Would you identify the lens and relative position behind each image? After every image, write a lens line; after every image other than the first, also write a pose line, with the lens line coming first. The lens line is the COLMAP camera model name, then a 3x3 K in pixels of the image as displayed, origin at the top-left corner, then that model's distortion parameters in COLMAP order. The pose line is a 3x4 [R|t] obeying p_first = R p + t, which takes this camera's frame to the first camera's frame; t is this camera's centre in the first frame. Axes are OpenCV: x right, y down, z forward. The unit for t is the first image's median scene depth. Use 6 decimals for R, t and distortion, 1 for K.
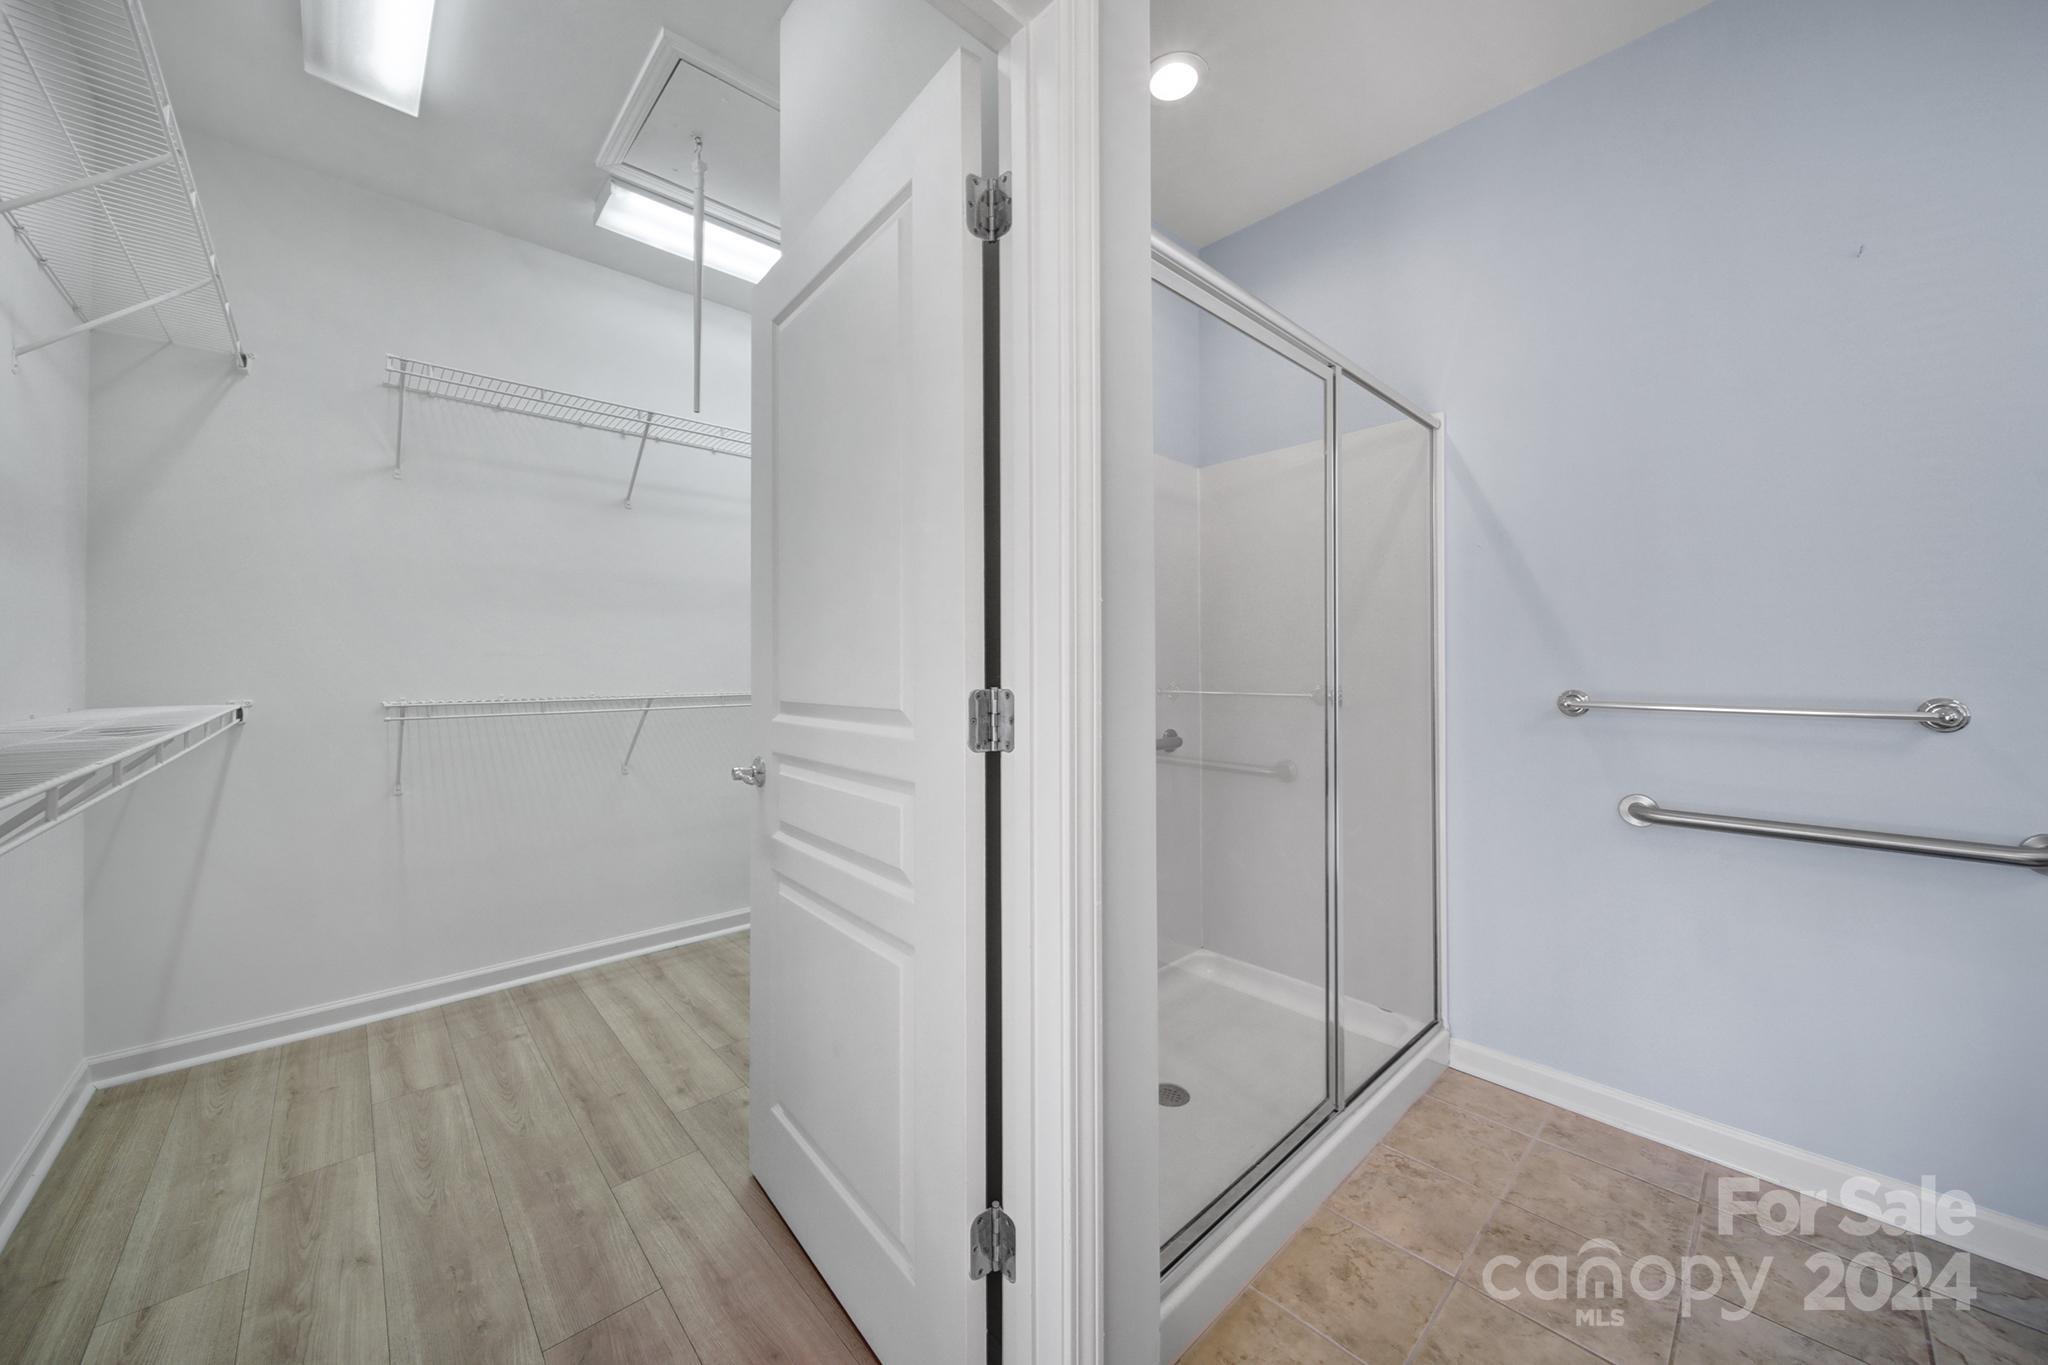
lens RADIAL K [[728.1, 0, 1016.3], [0, 728.1, 669.1], [0, 0, 1]] dist [0.000483, -0.000241]
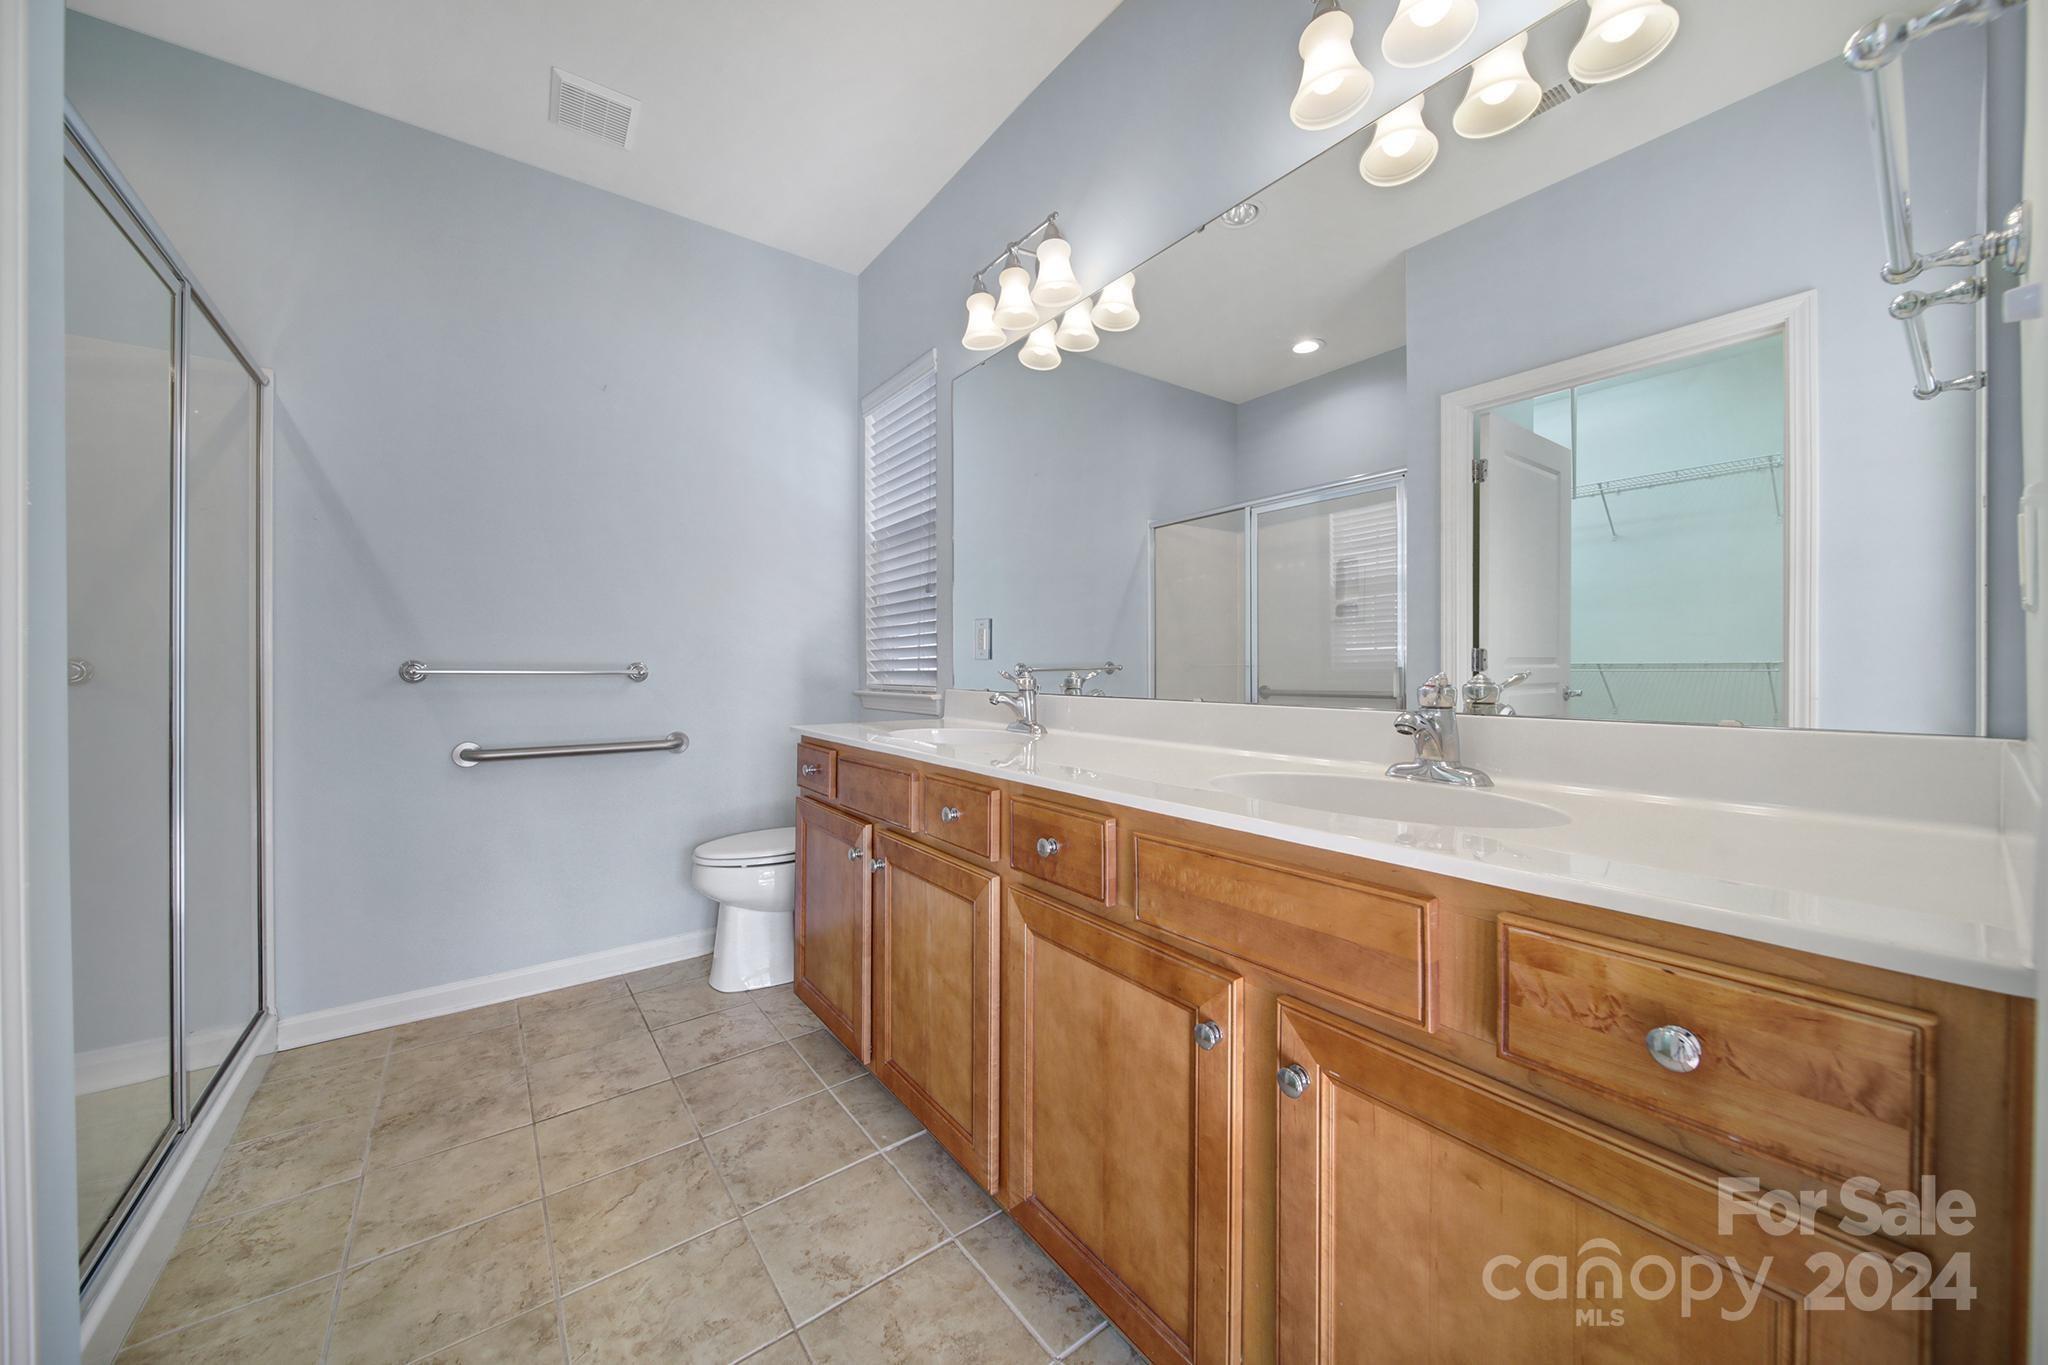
lens RADIAL K [[728.1, 0, 1016.3], [0, 728.1, 669.1], [0, 0, 1]] dist [0.000483, -0.000241]
pose [[0.104461, 0.005238, 0.994515, -0.323834], [-0.004224, 0.999979, -0.004823, 0.050133], [-0.994520, -0.003697, 0.104481, -0.086514]]
